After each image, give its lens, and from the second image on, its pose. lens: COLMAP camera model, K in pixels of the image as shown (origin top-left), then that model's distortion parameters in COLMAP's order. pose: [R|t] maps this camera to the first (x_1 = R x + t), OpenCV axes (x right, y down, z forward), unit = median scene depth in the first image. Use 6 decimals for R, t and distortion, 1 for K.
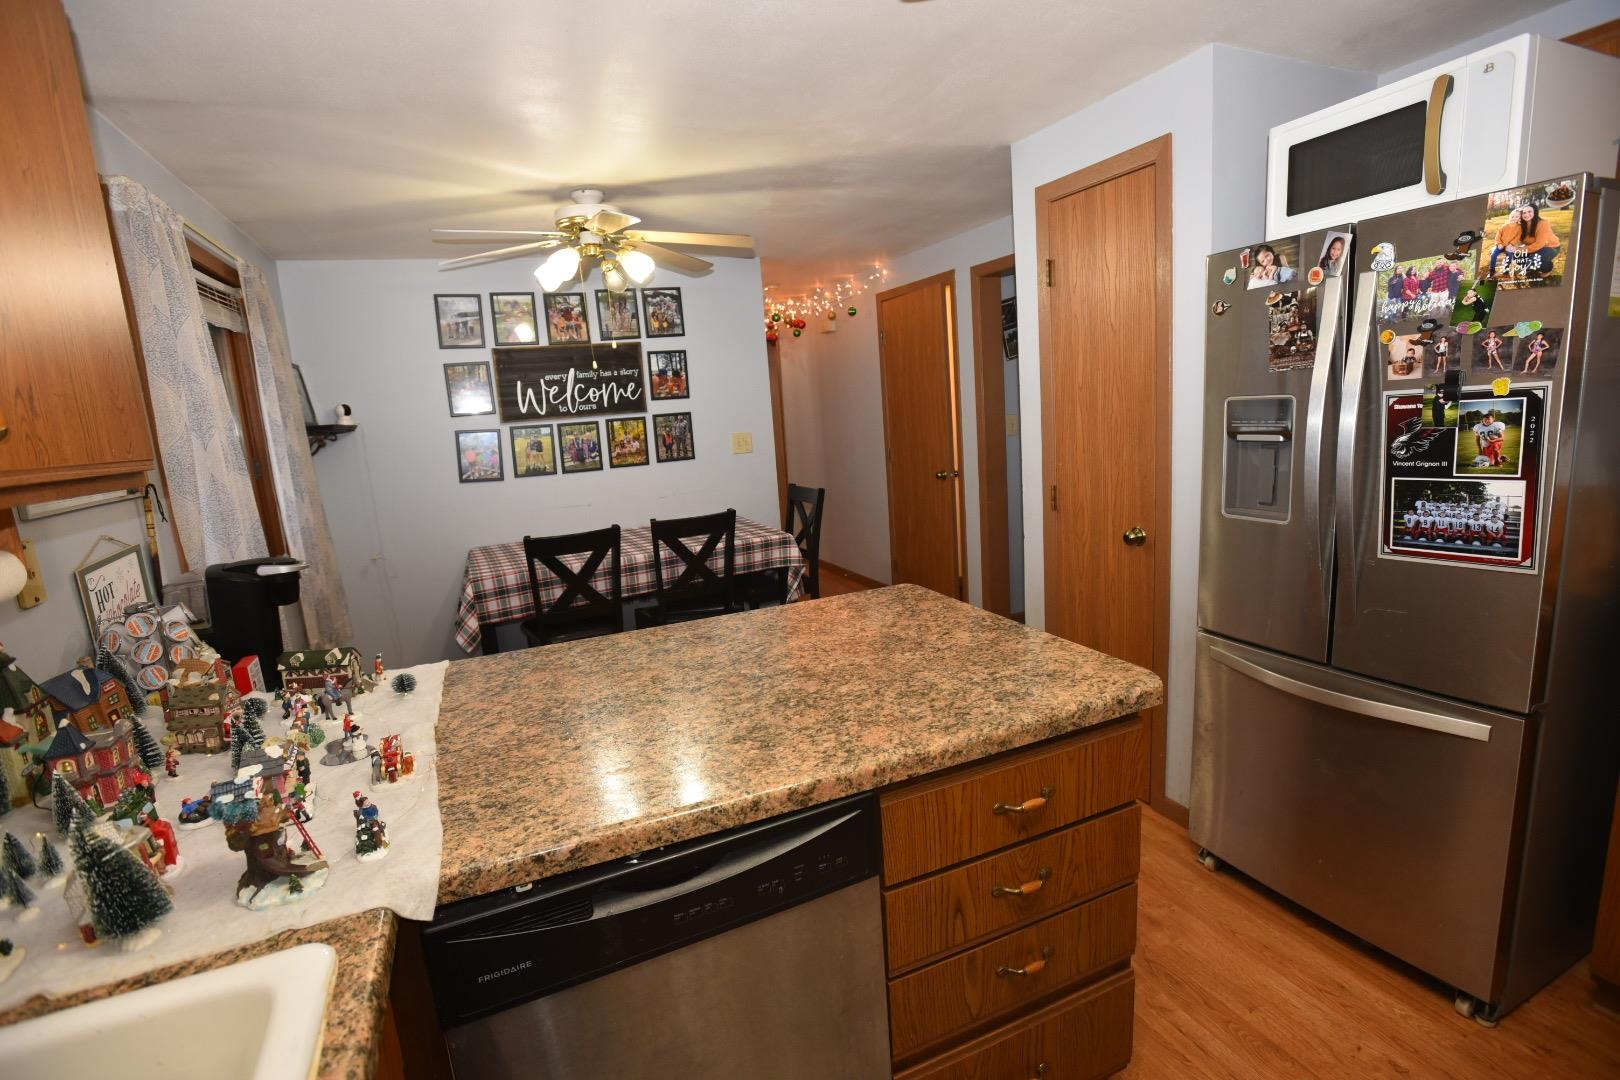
lens RADIAL K [[770.4, 0, 810.9], [0, 770.4, 542.9], [0, 0, 1]] dist [-0.062352, 0.020389]
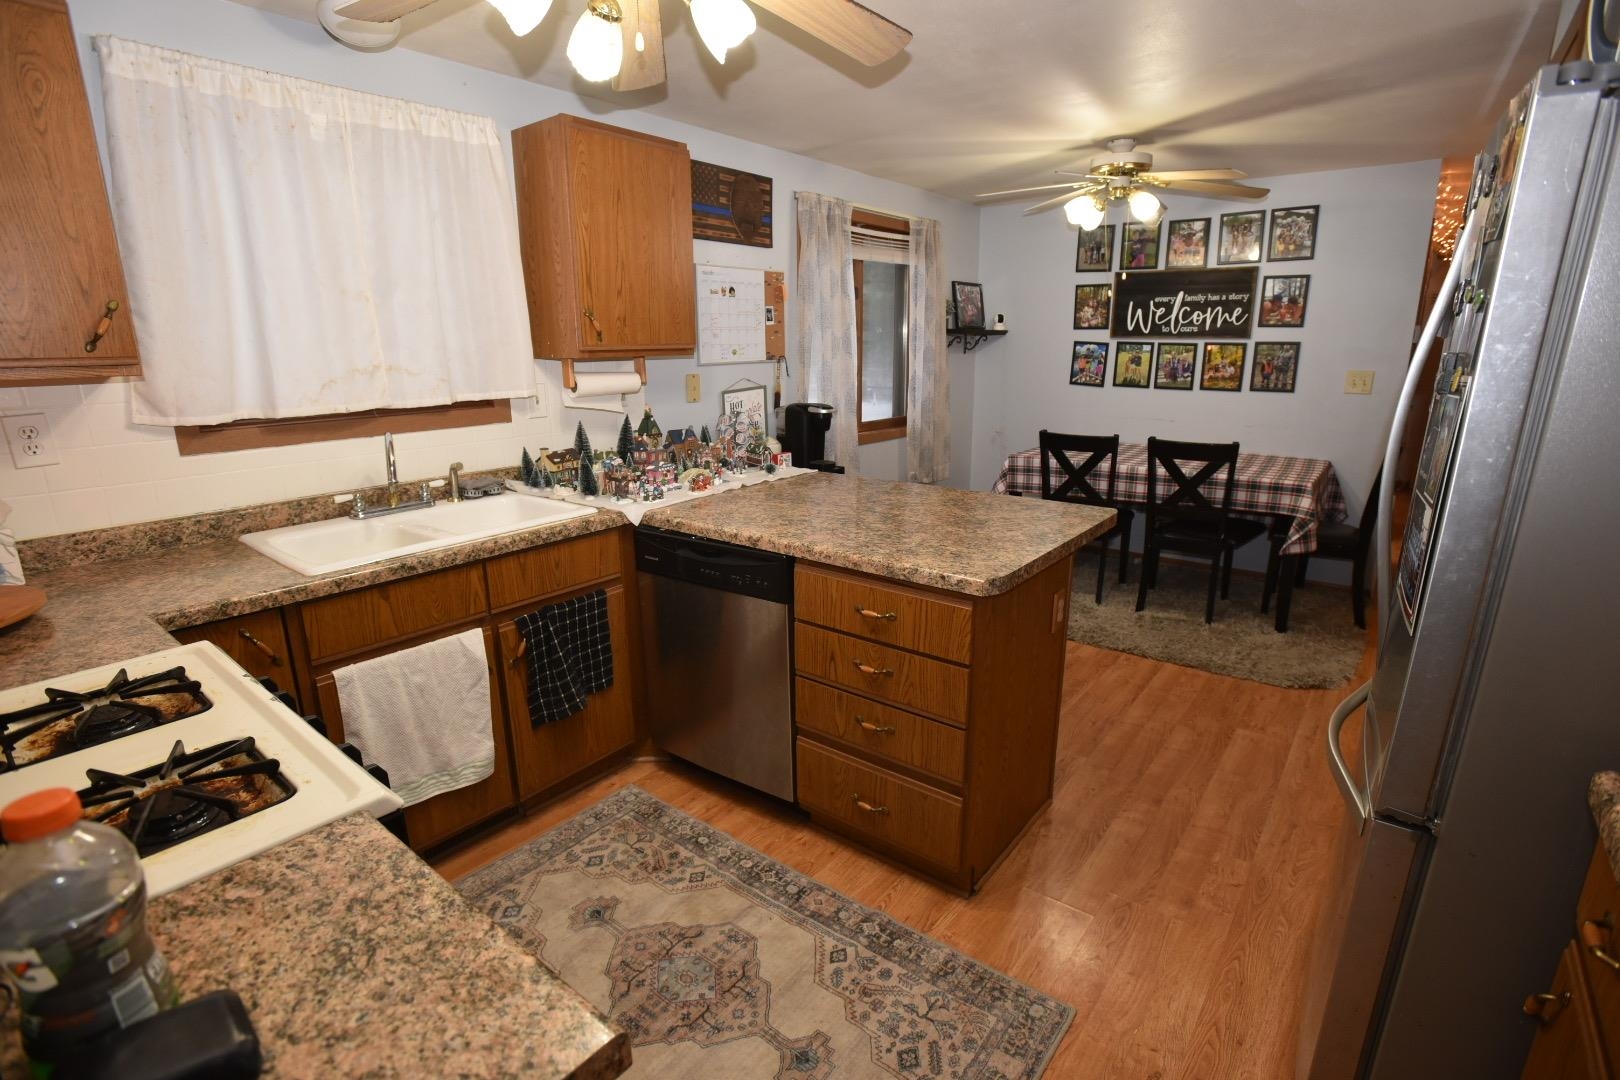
lens RADIAL K [[770.4, 0, 819.5], [0, 770.4, 546.8], [0, 0, 1]] dist [-0.062352, 0.020389]
pose [[0.479884, 0.290212, -0.827942, 0.916054], [-0.183446, 0.956036, 0.228784, -0.074675], [0.857939, 0.042093, 0.512025, 0.070265]]
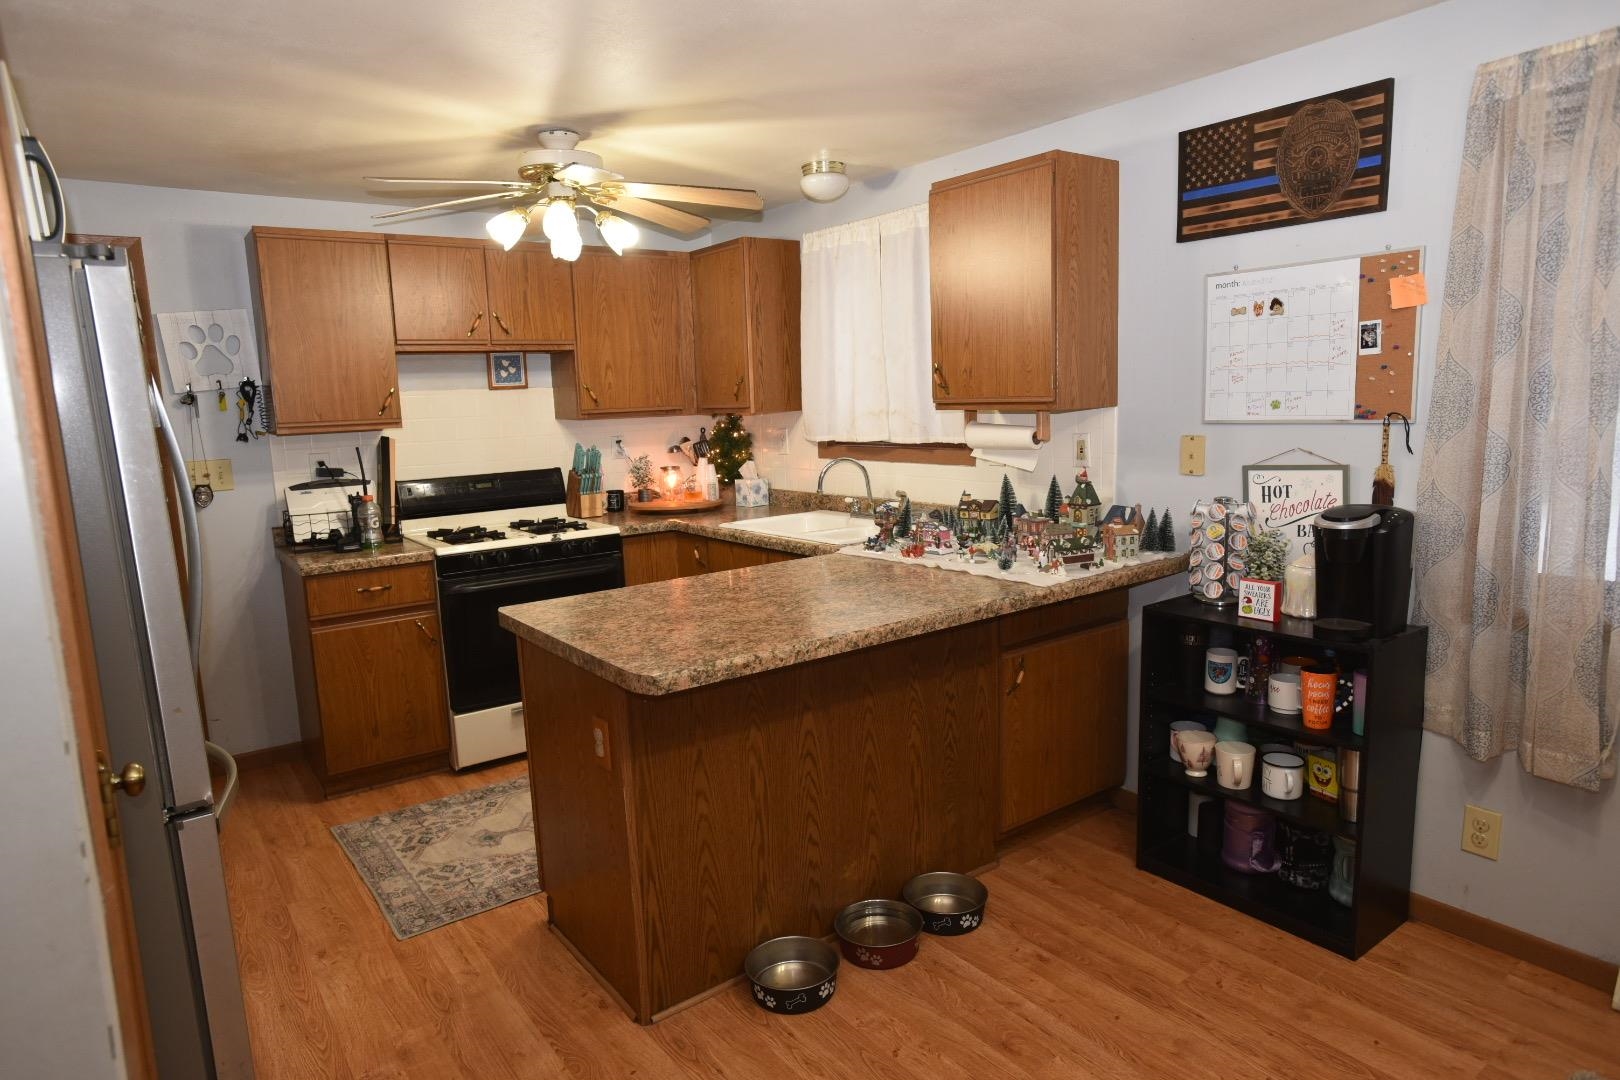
lens RADIAL K [[982.4, 0, 805.6], [0, 982.4, 543.0], [0, 0, 1]] dist [-0.017864, 0.004779]
pose [[-0.970970, 0.137570, -0.195685, 0.154415], [0.065210, 0.939318, 0.336792, -0.386421], [0.230143, 0.314254, -0.921020, 1.970495]]
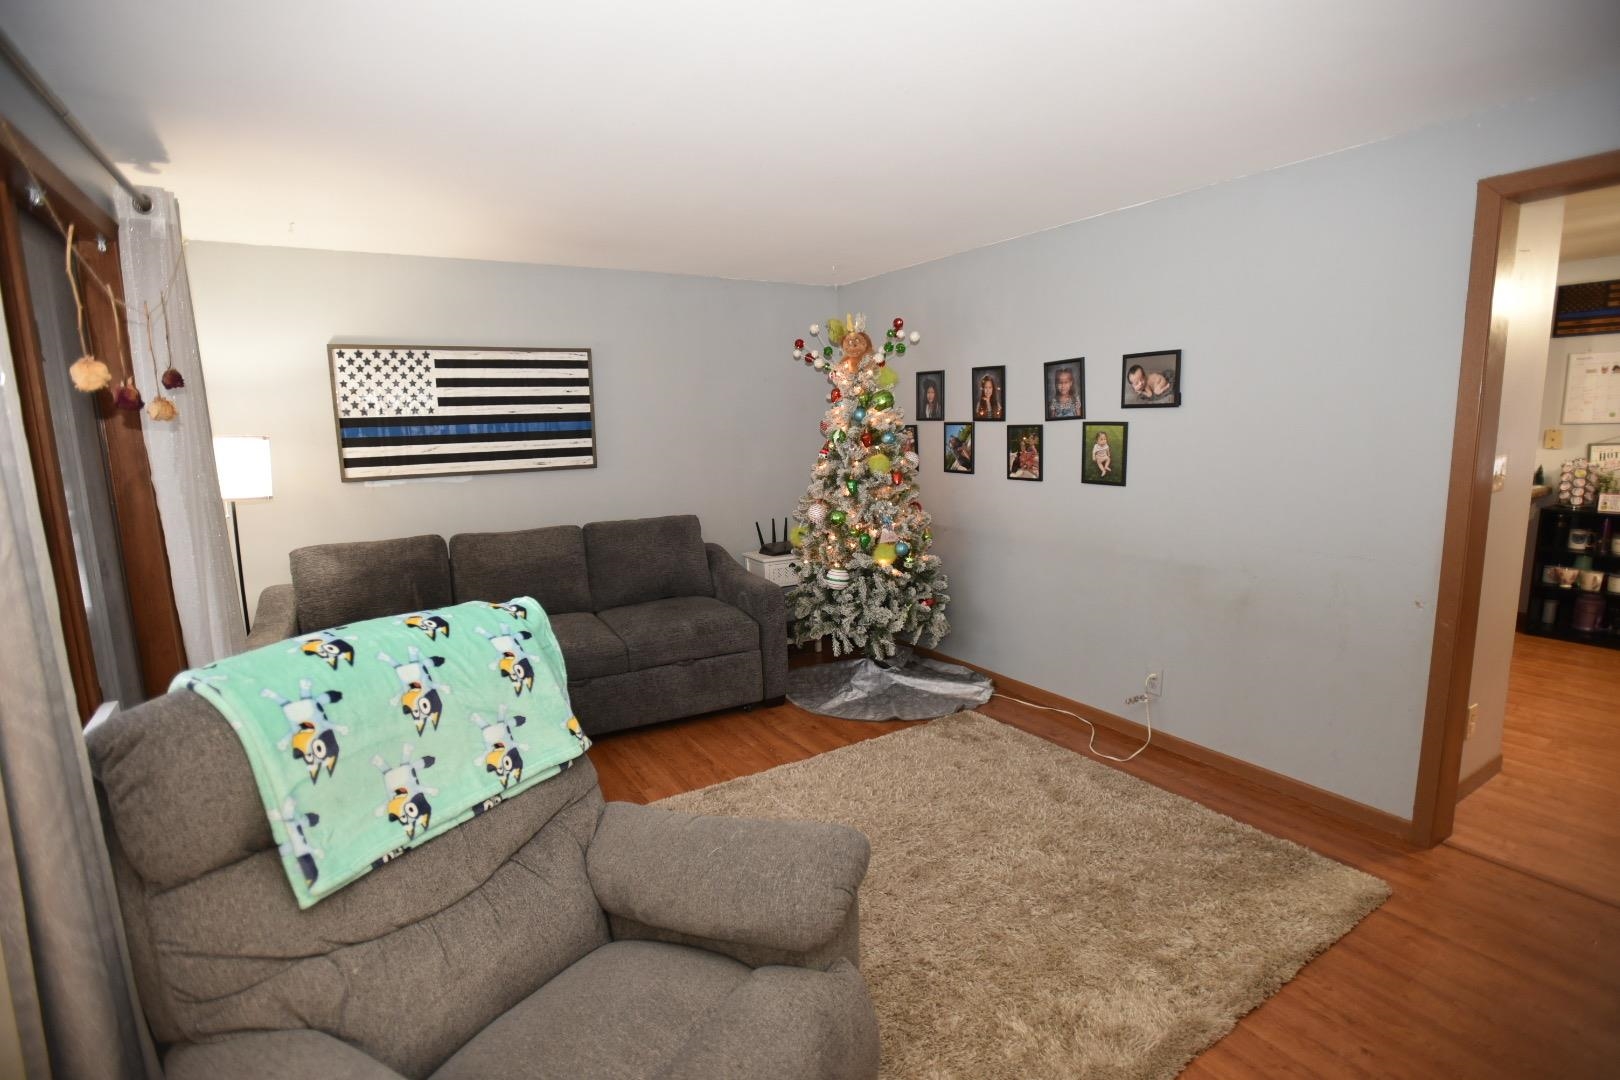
lens RADIAL K [[770.4, 0, 813.9], [0, 770.4, 538.7], [0, 0, 1]] dist [-0.062352, 0.020389]
pose [[-0.986261, 0.115483, -0.118121, 1.909206], [0.069649, 0.939081, 0.336565, -0.628212], [0.149793, 0.323714, -0.934222, 2.634539]]
